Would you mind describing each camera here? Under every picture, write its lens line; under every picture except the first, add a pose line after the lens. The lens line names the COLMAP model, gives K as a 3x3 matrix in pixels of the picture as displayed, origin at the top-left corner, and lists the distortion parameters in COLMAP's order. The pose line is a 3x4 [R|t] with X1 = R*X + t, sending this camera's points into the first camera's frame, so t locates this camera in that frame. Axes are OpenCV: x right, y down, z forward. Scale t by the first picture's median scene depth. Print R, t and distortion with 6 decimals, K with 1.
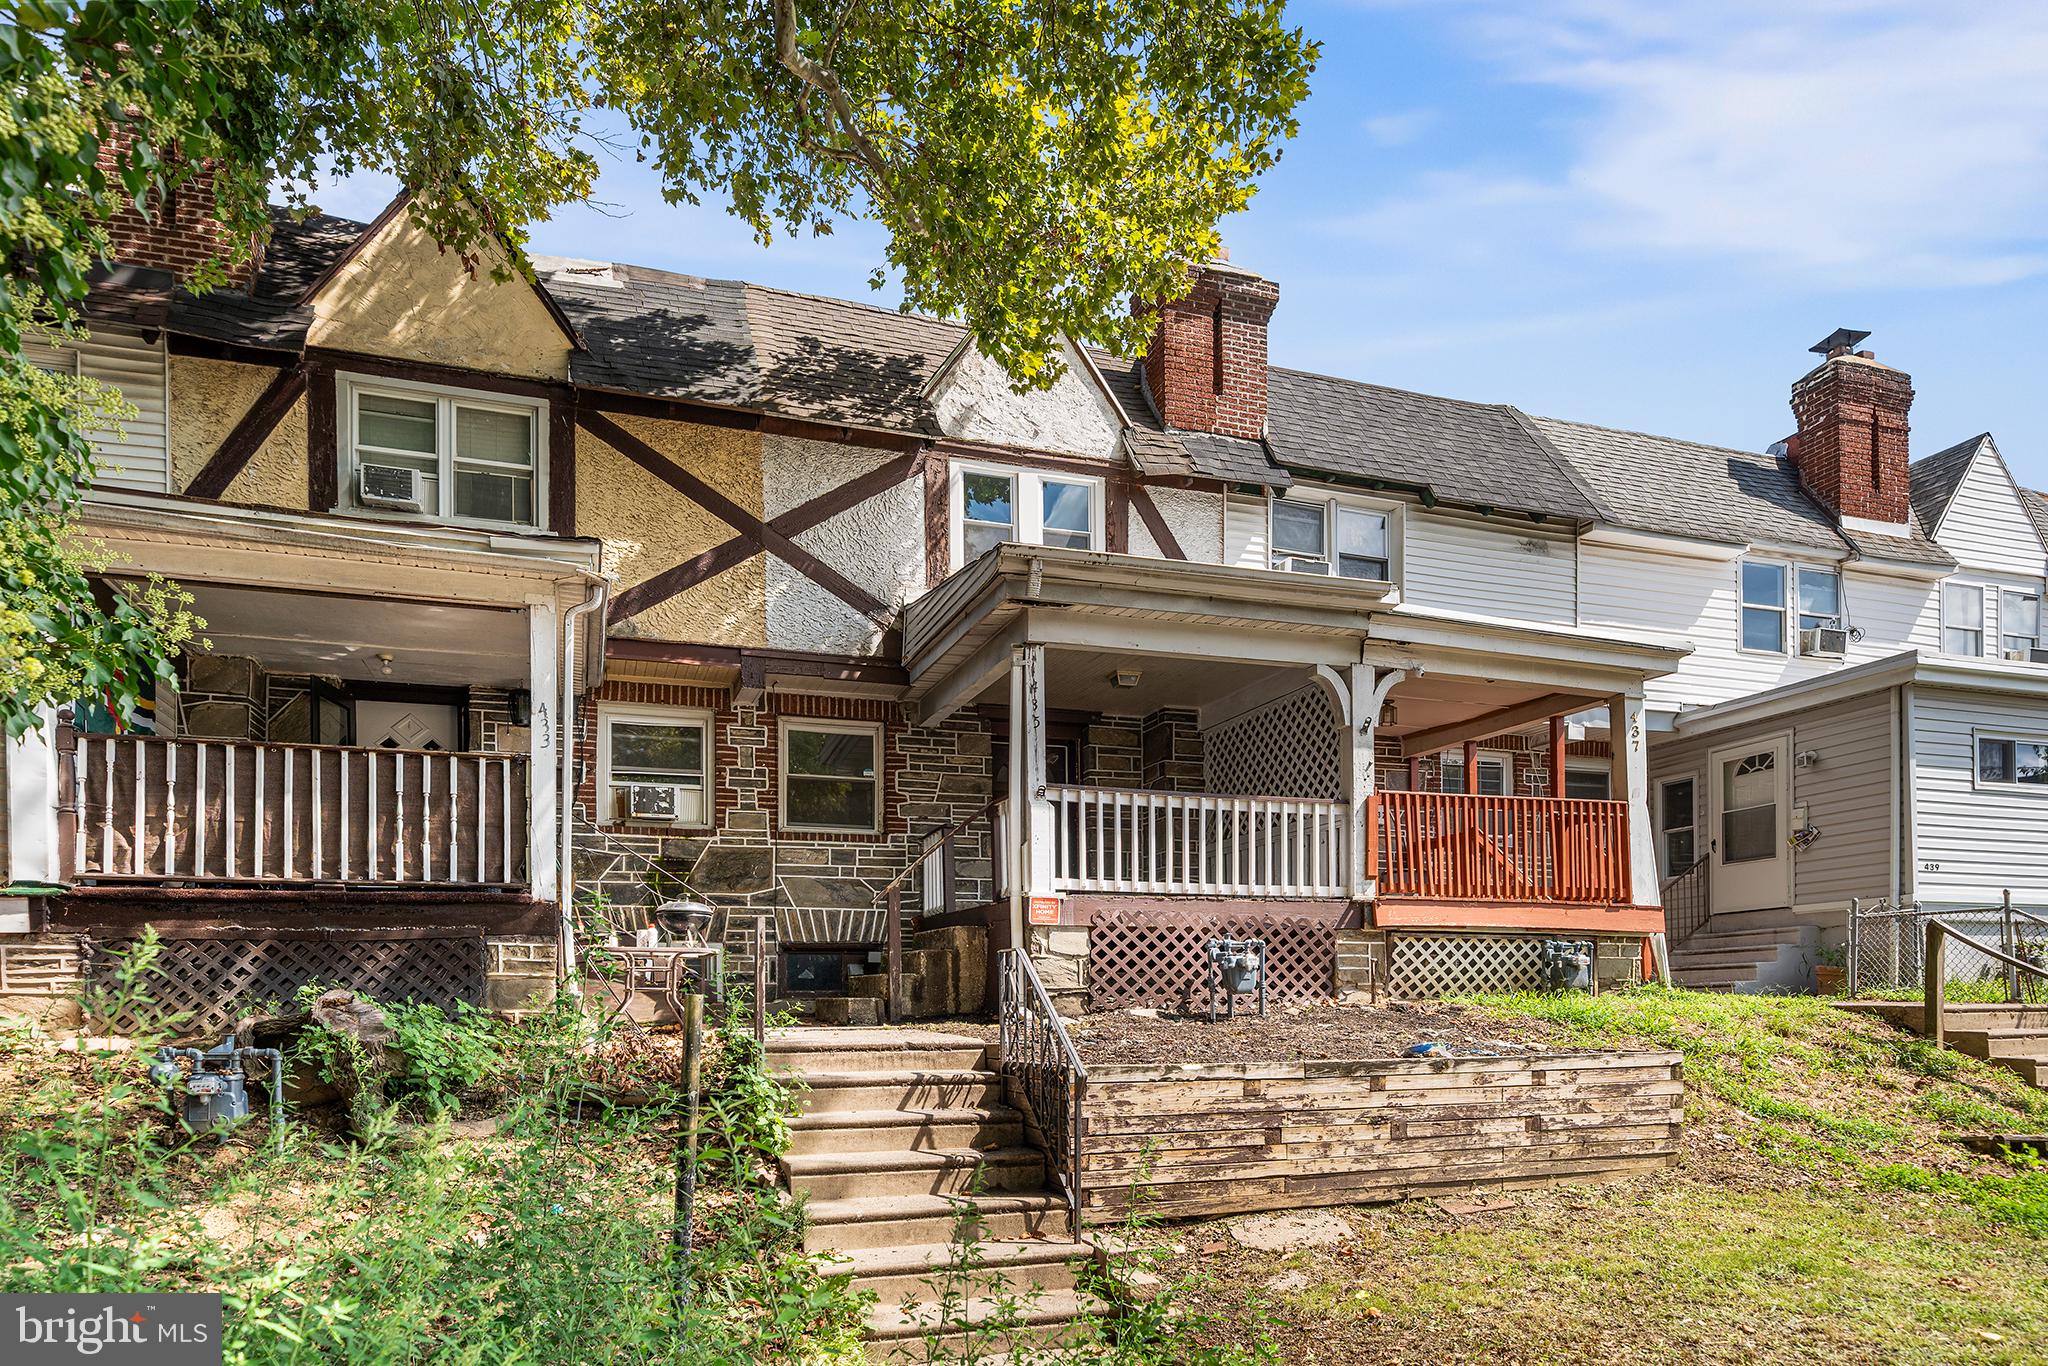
lens RADIAL K [[1213.3, 0, 1029.8], [0, 1213.3, 777.3], [0, 0, 1]] dist [0.002798, 0.001605]
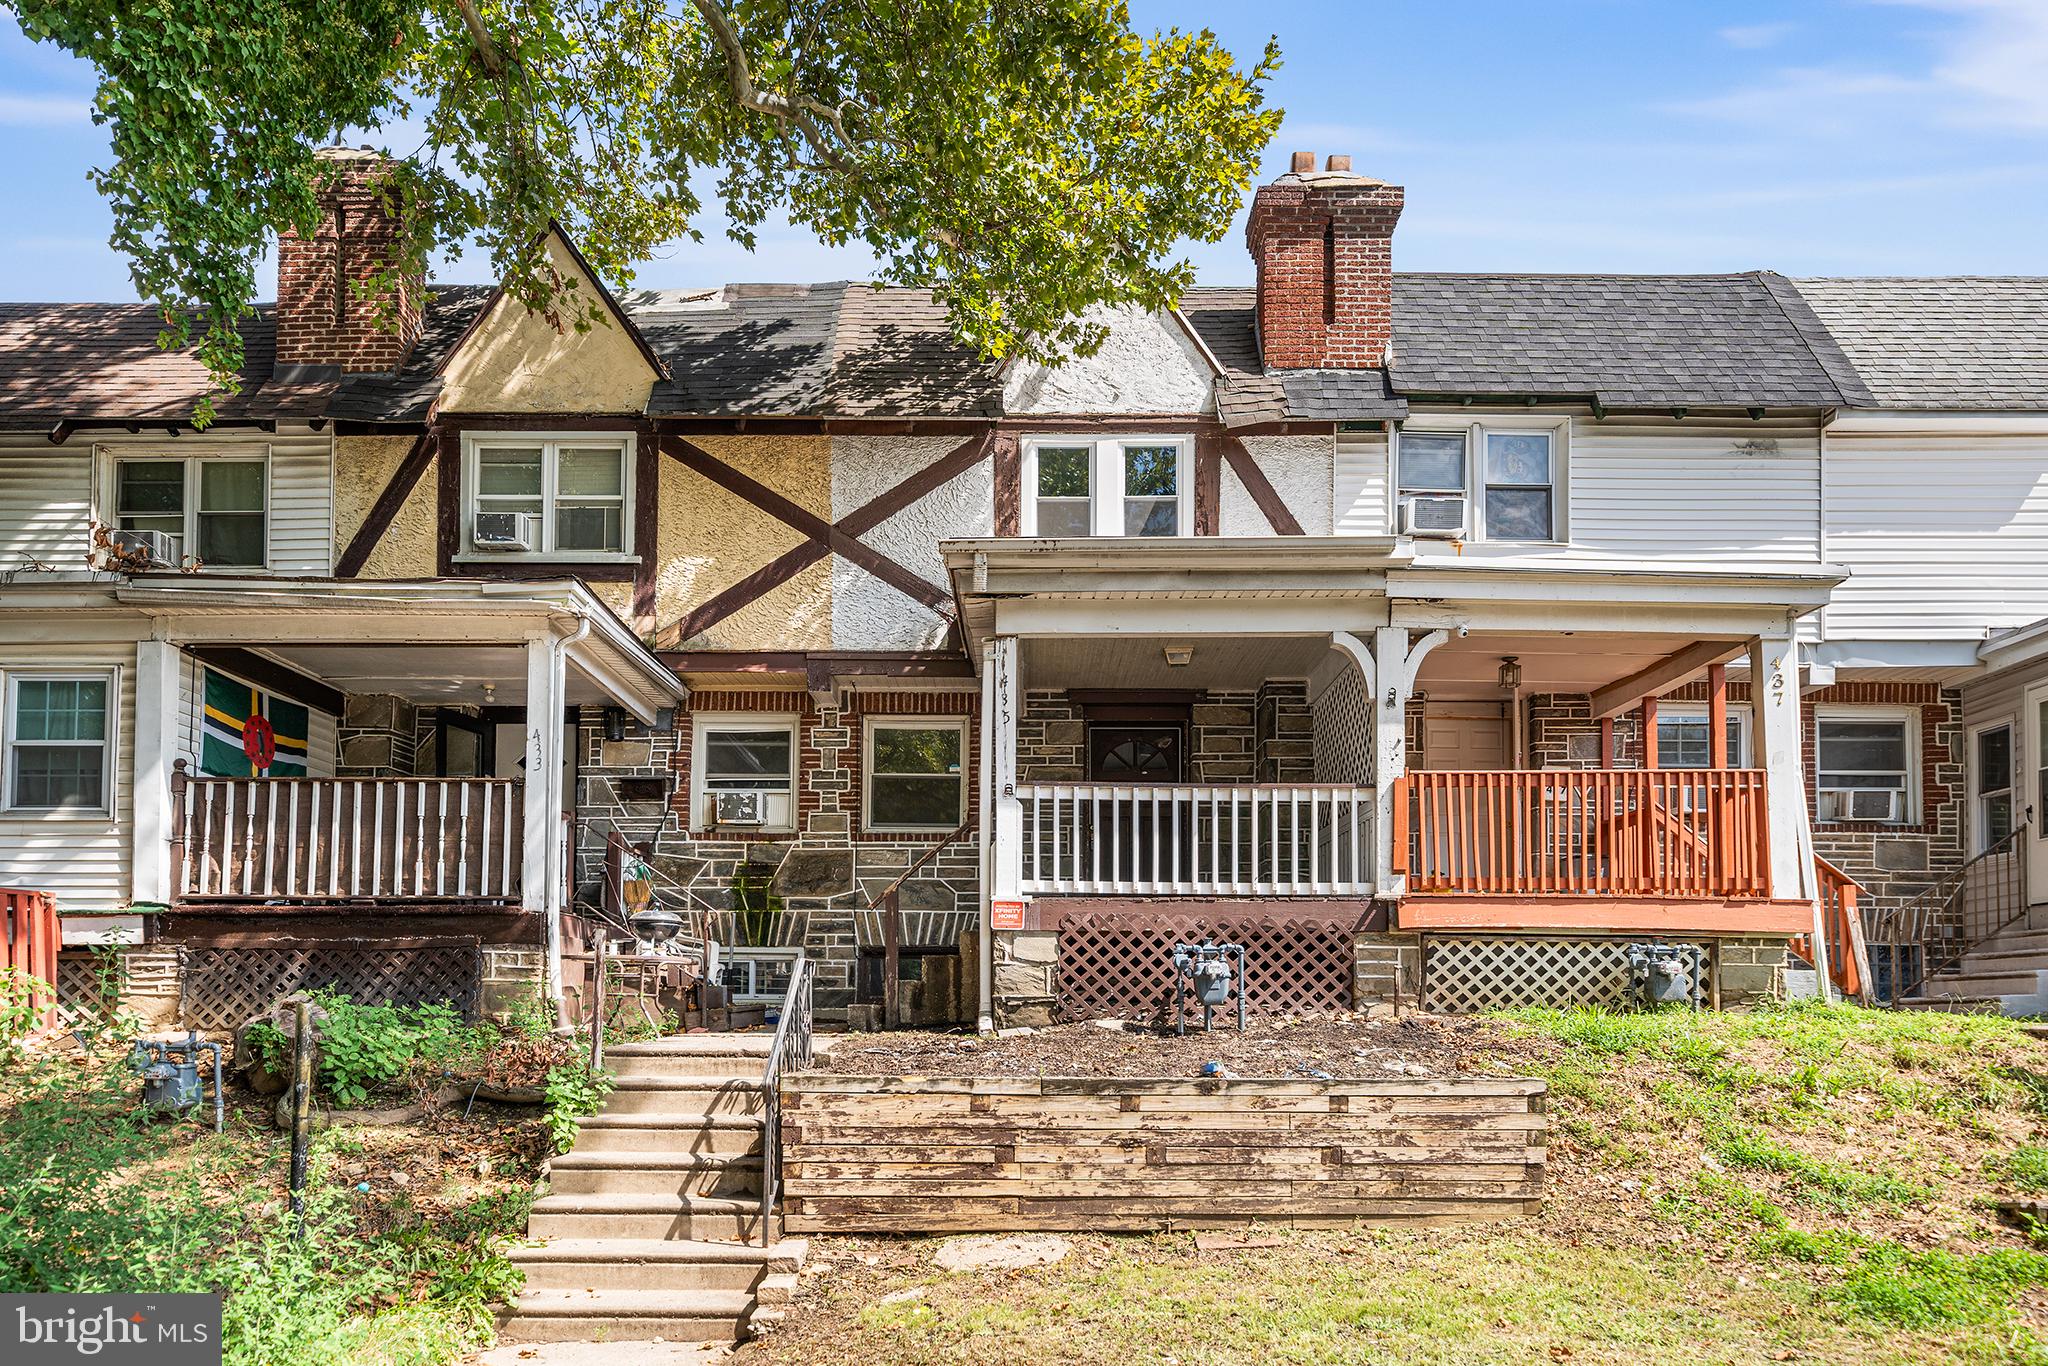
lens RADIAL K [[1389.9, 0, 1025.1], [0, 1389.9, 682.4], [0, 0, 1]] dist [0.004141, -0.001089]
pose [[0.945525, -0.062885, -0.319420, 0.344265], [0.048071, 0.997380, -0.054060, -0.011814], [0.321982, 0.035761, 0.946070, -0.036395]]
